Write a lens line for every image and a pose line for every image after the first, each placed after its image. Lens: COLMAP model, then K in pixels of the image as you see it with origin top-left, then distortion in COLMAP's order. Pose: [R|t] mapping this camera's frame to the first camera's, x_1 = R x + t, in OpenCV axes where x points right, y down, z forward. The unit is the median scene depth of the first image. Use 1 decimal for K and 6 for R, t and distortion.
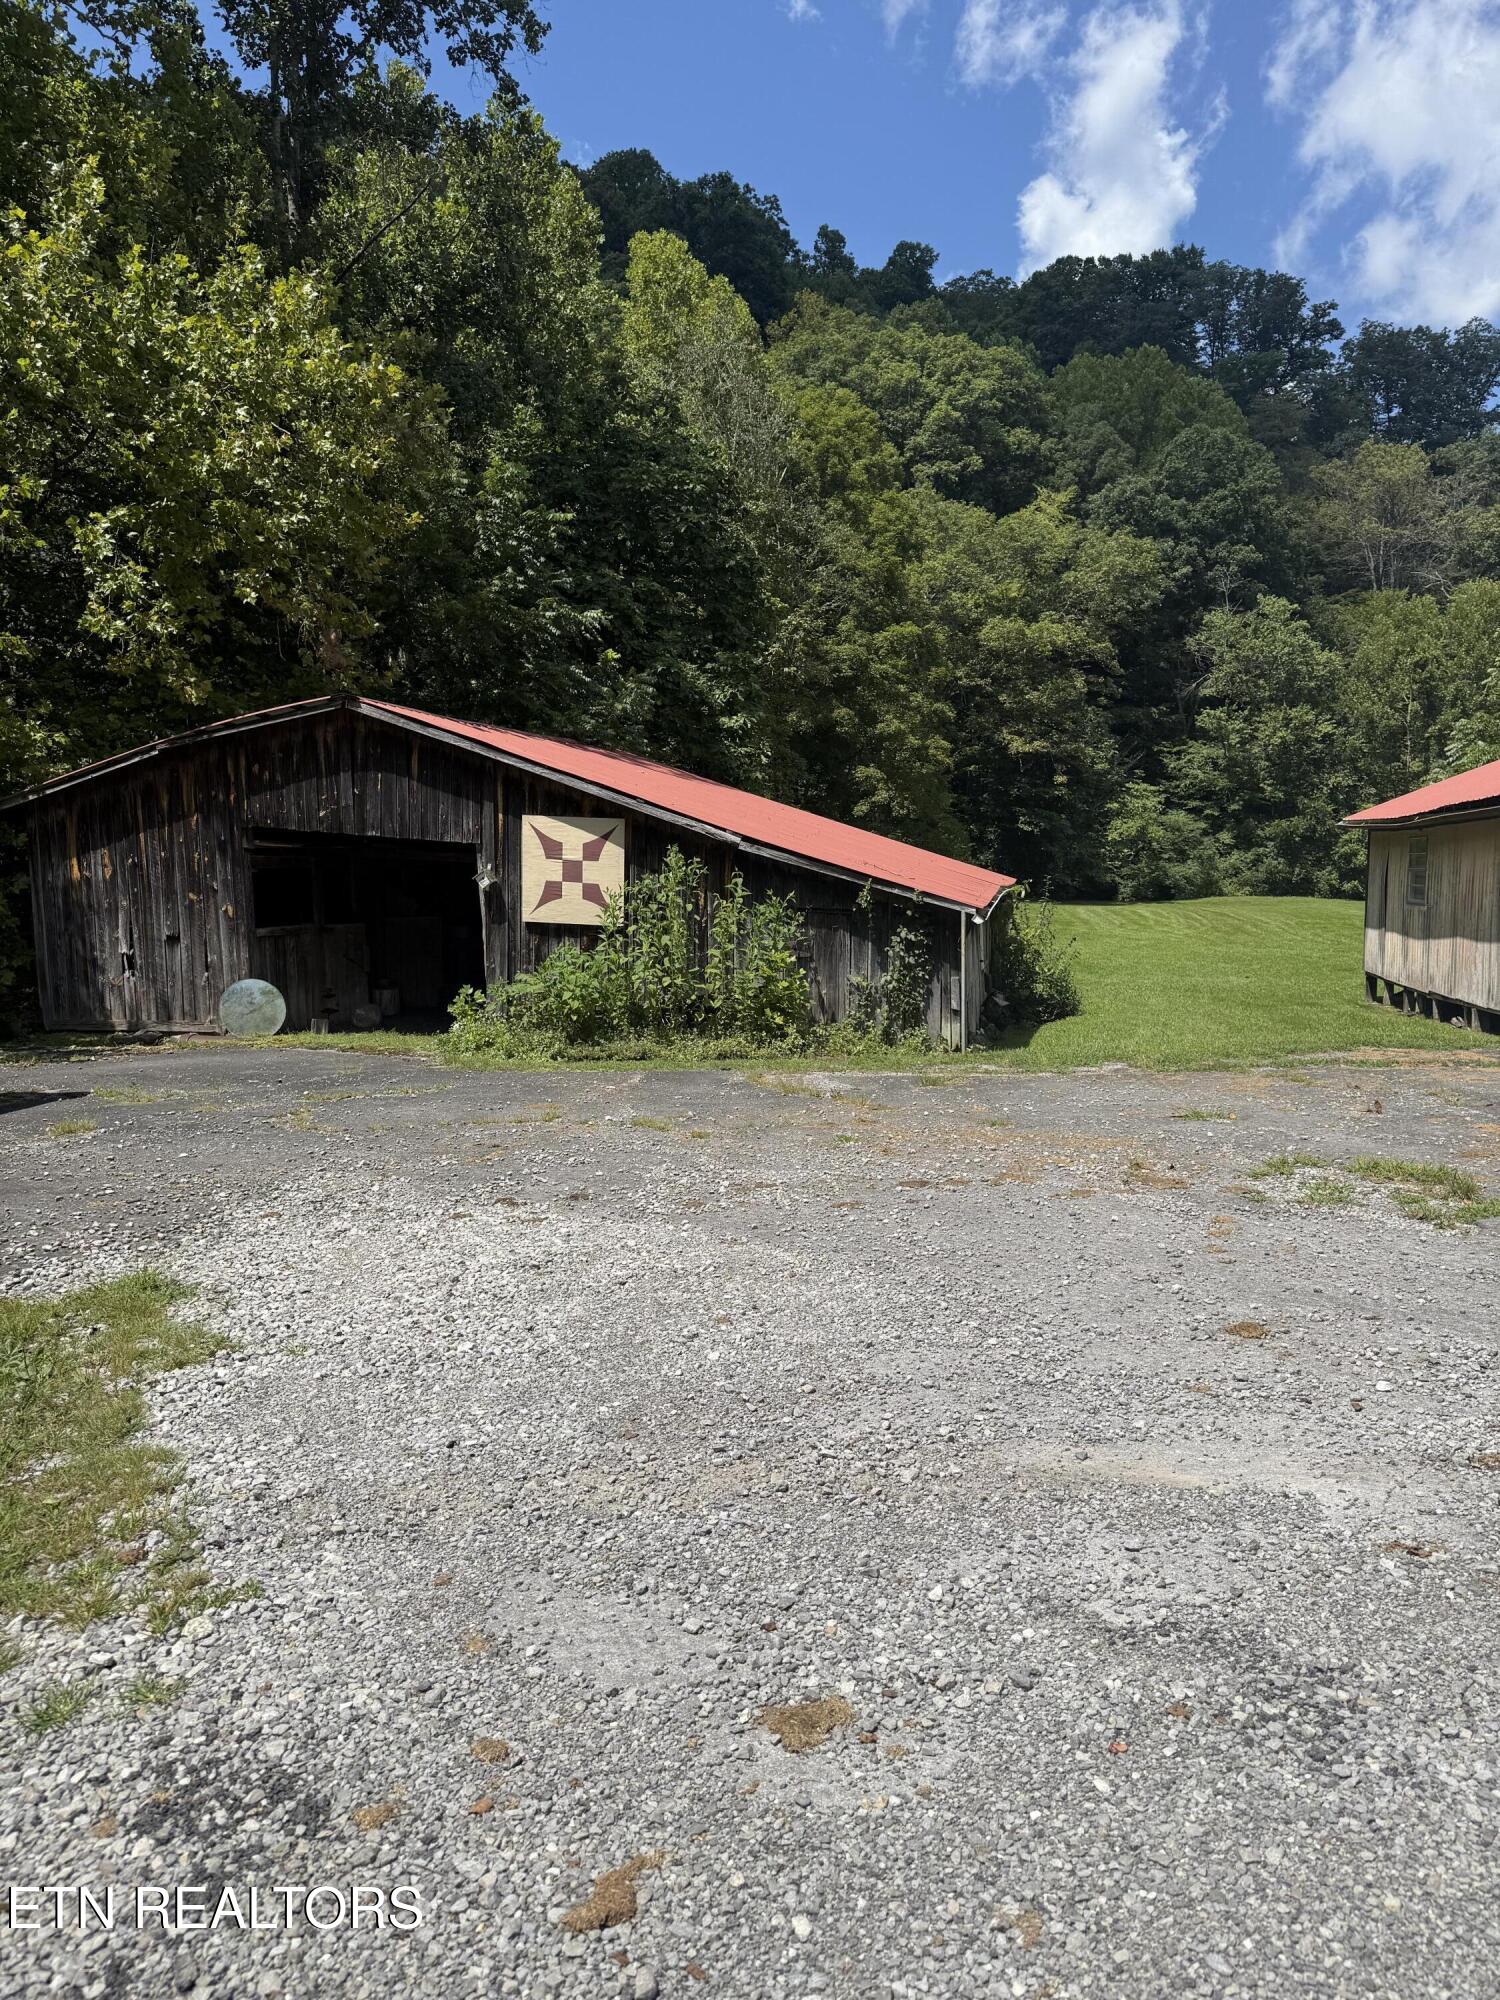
lens RADIAL K [[1387.2, 0, 757.0], [0, 1387.2, 1007.0], [0, 0, 1]] dist [0.044306, -0.038034]
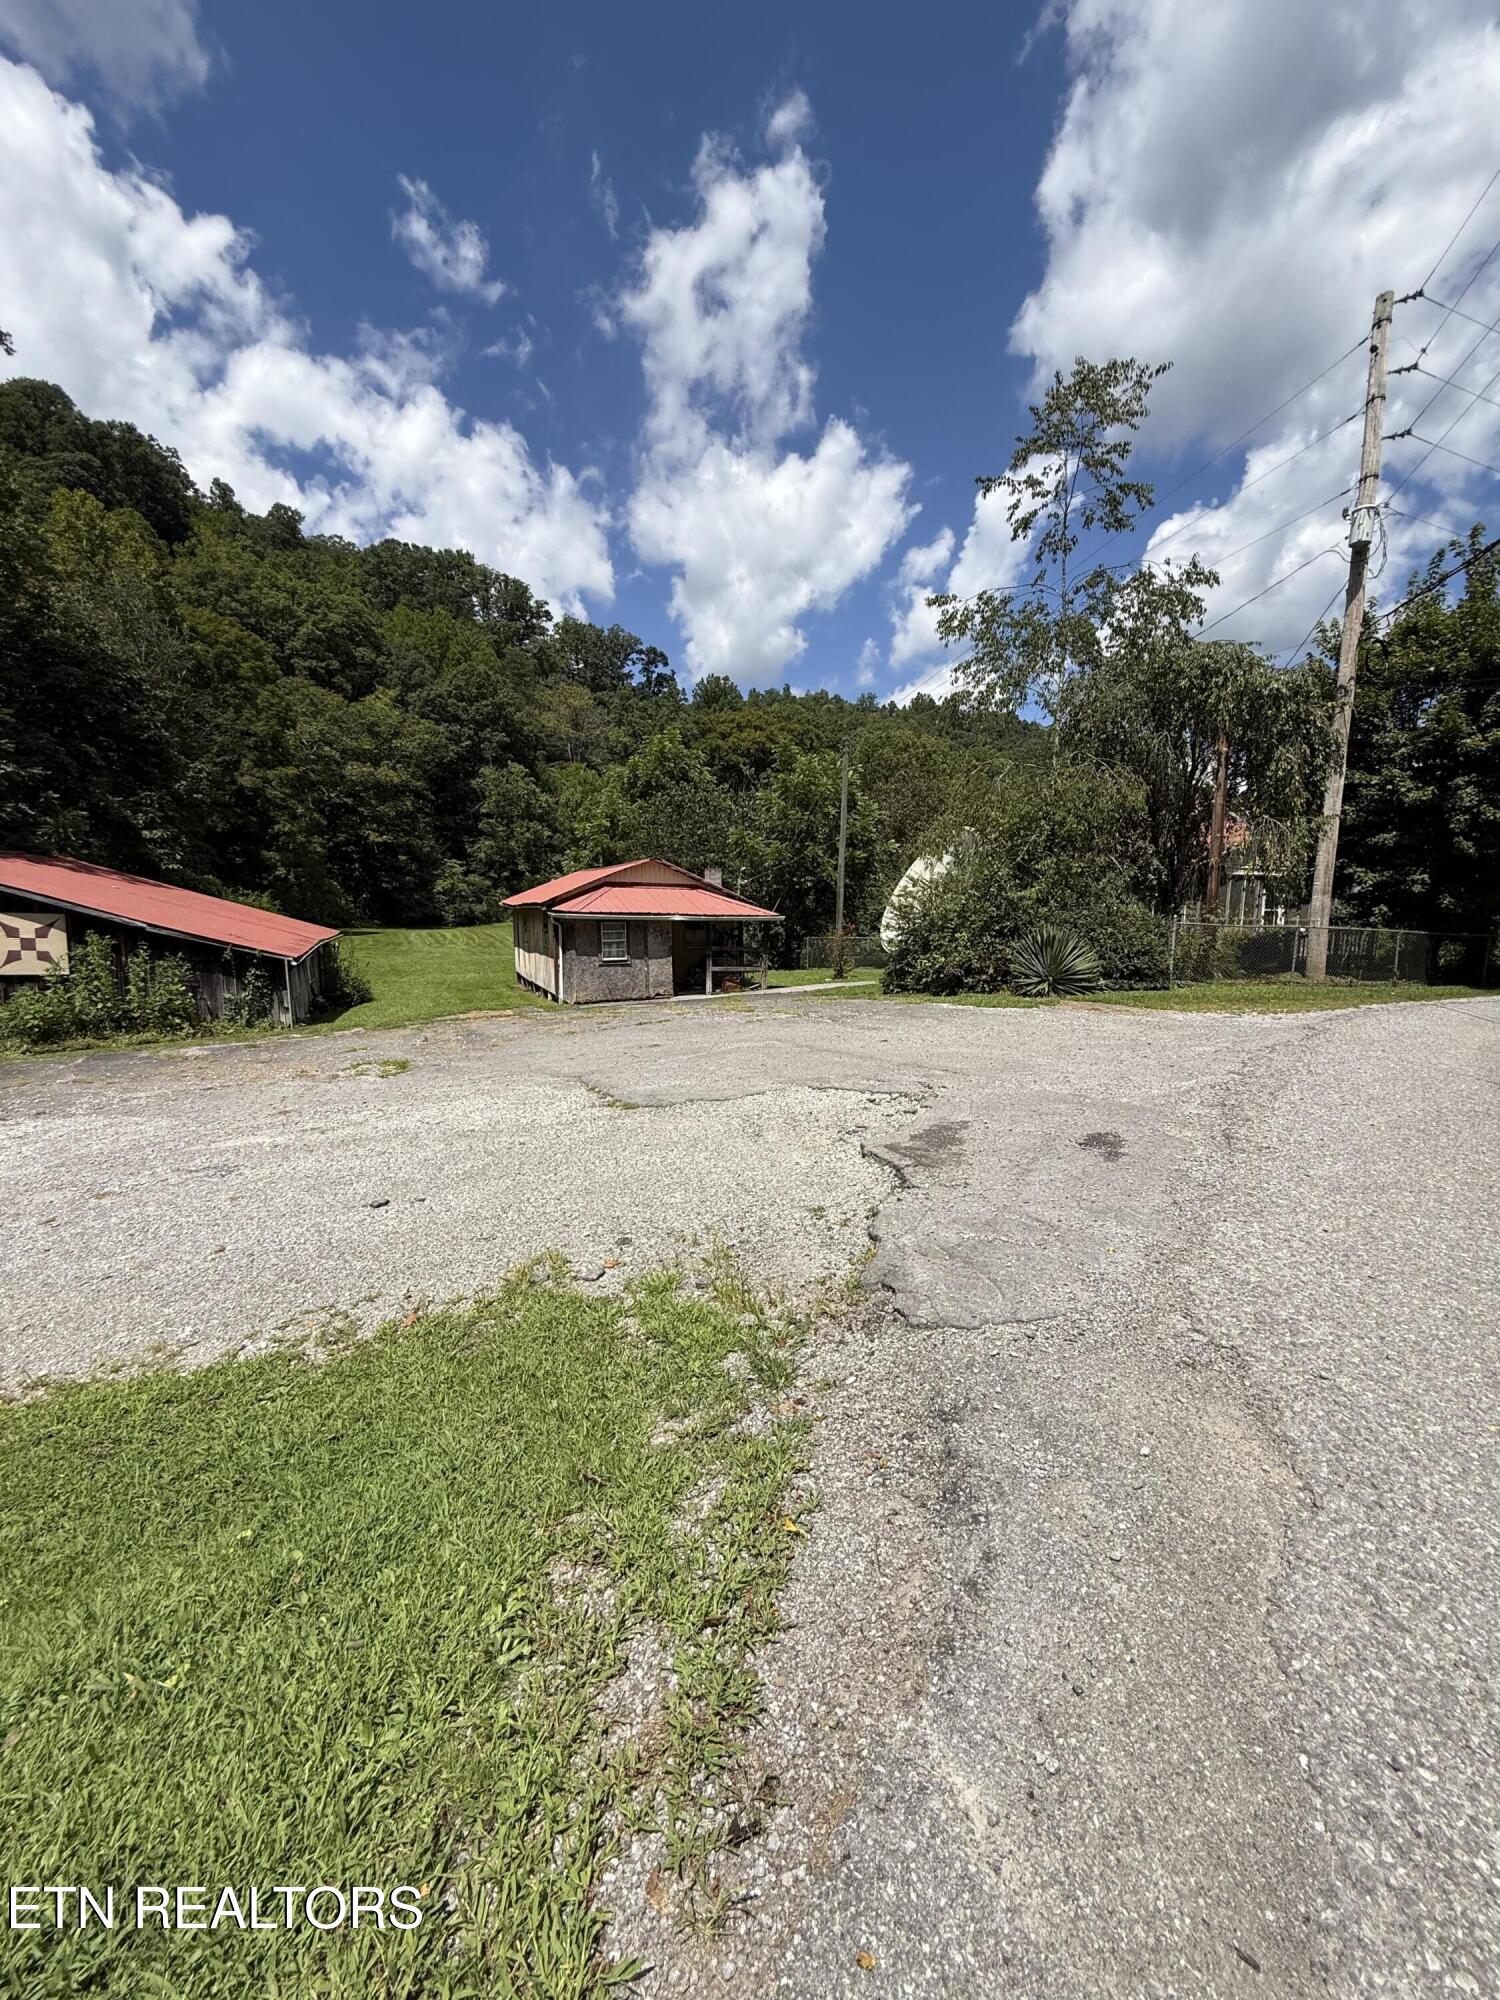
lens RADIAL K [[794.7, 0, 743.5], [0, 794.7, 992.0], [0, 0, 1]] dist [0.003884, 0.001131]
pose [[0.829730, -0.070401, 0.553708, 0.009563], [0.062042, 0.997499, 0.033857, -0.003138], [-0.554707, 0.006262, 0.832022, -0.058570]]
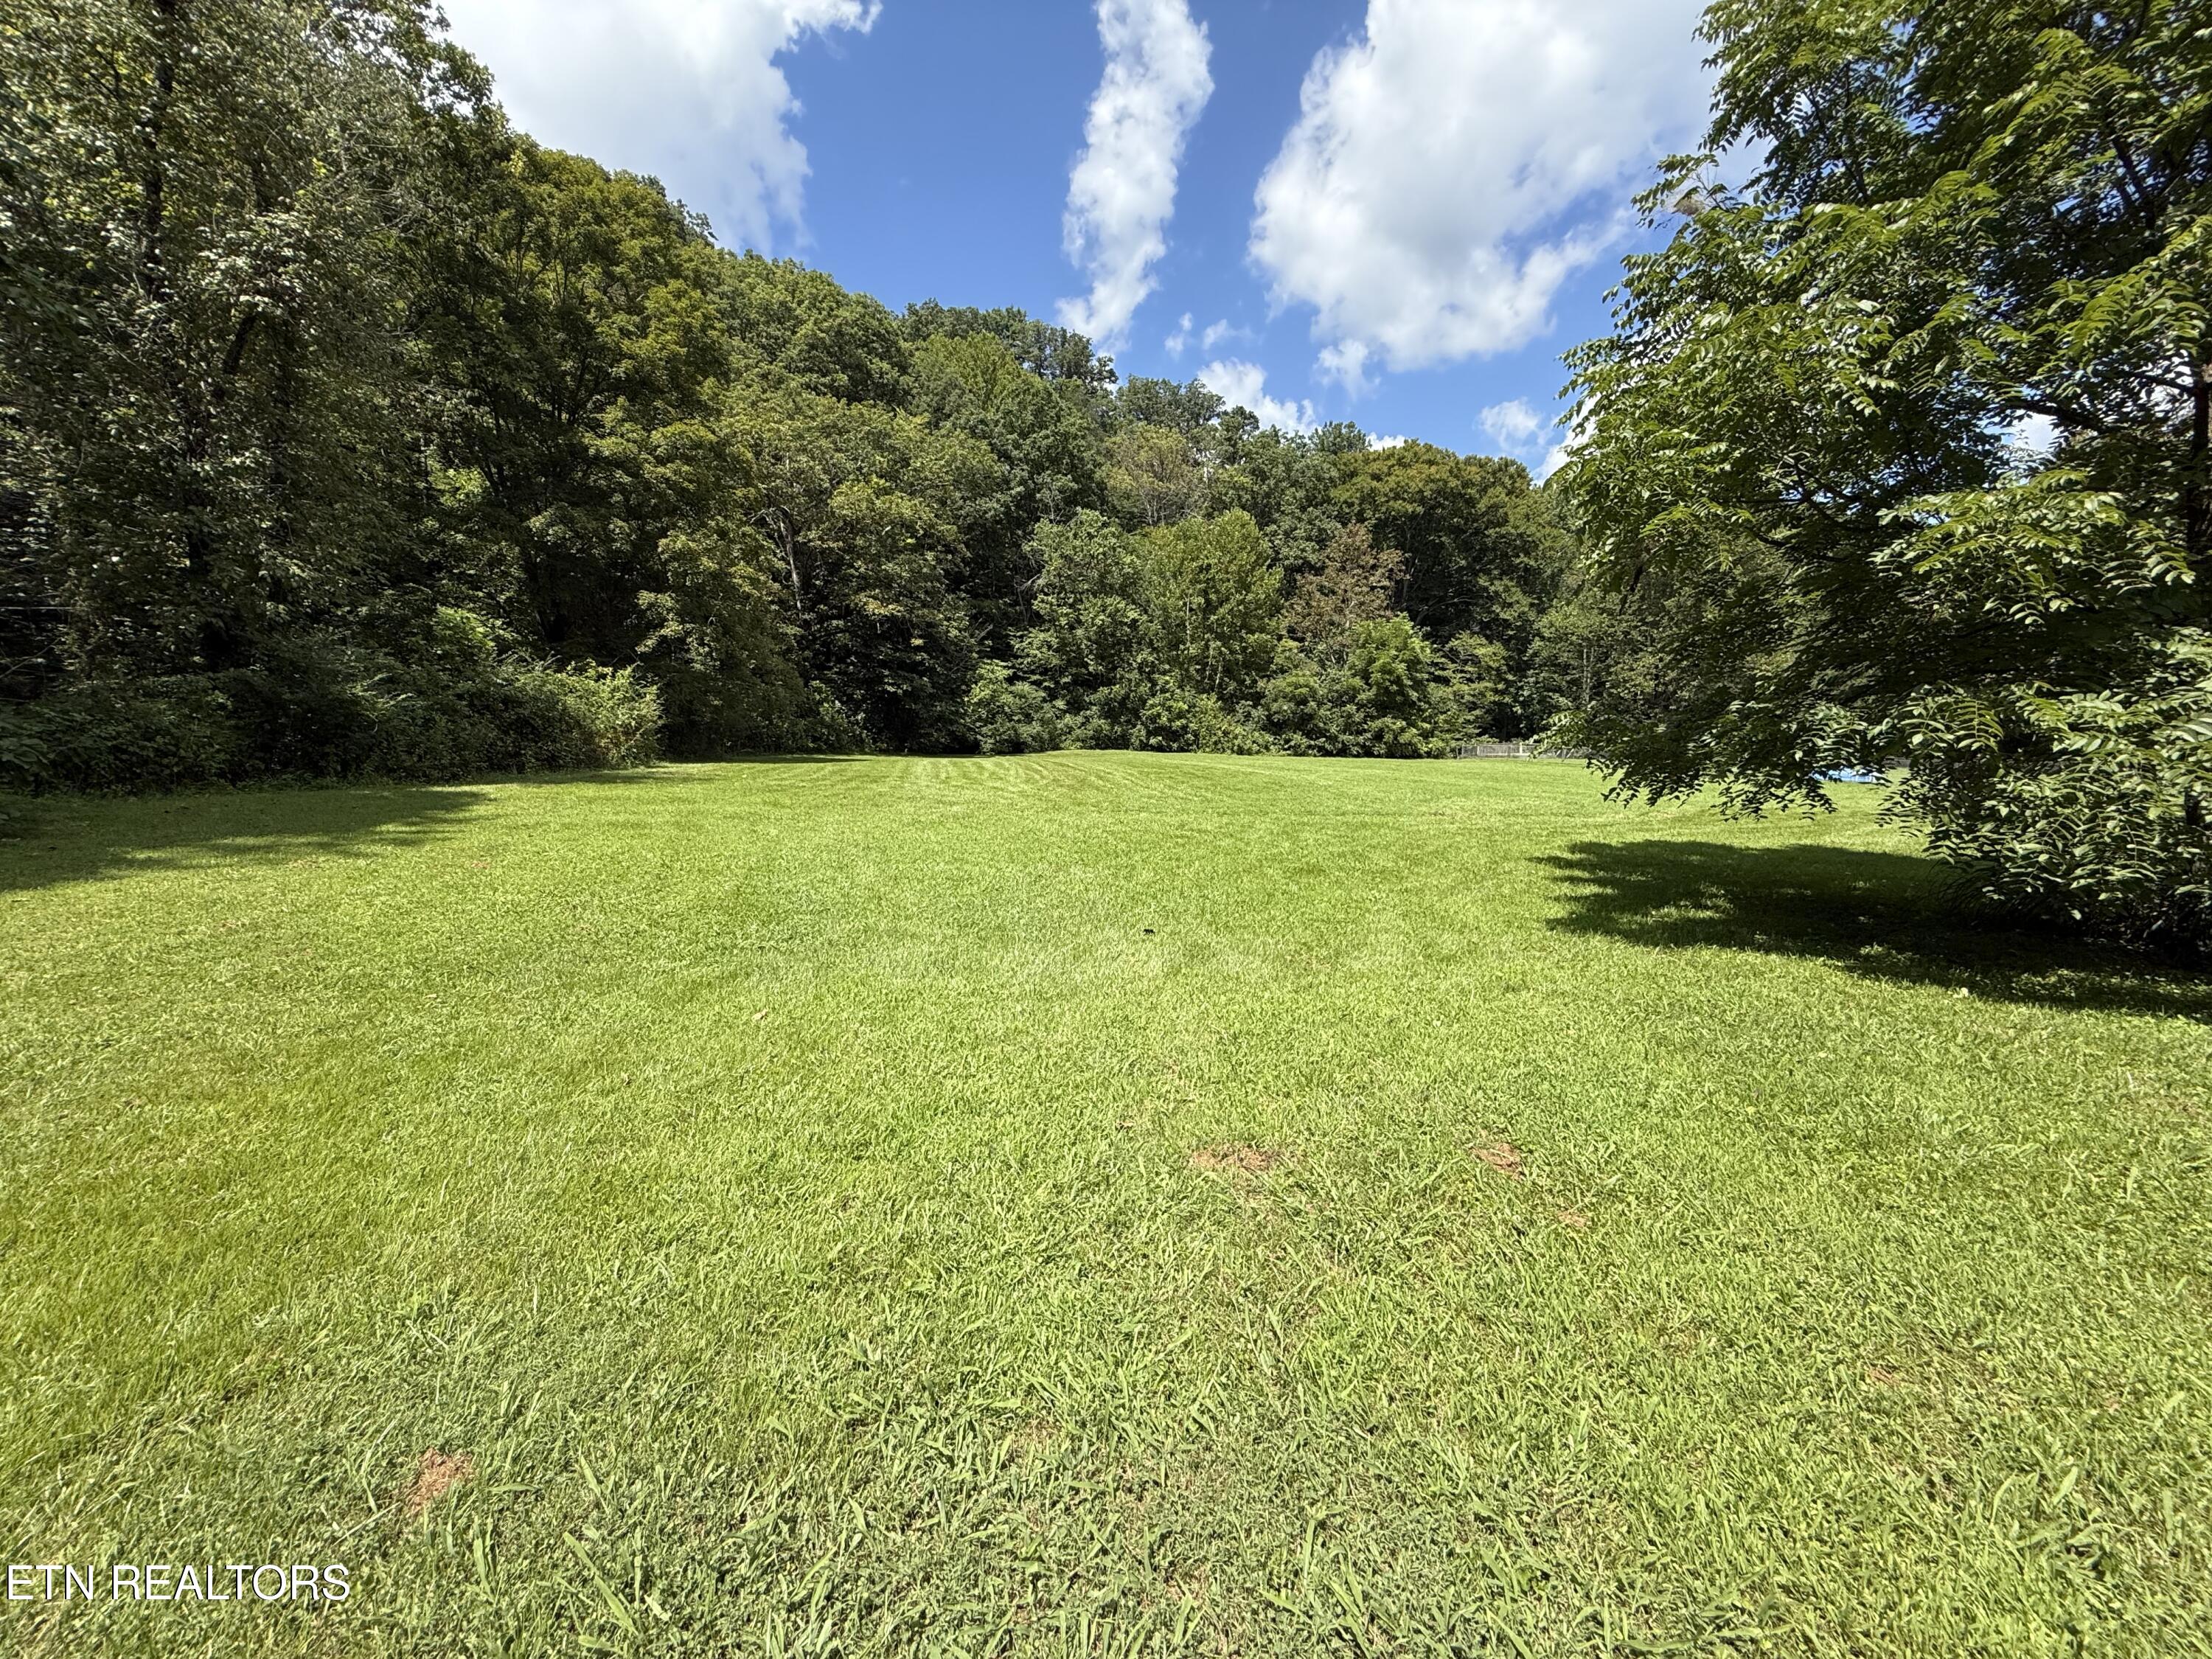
lens RADIAL K [[878.9, 0, 1103.1], [0, 878.9, 834.6], [0, 0, 1]] dist [0.003884, 0.001131]
pose [[0.931105, -0.043759, 0.362118, 0.084795], [0.040066, 0.999040, 0.017705, -0.017278], [-0.362545, -0.001977, 0.931964, 0.262729]]
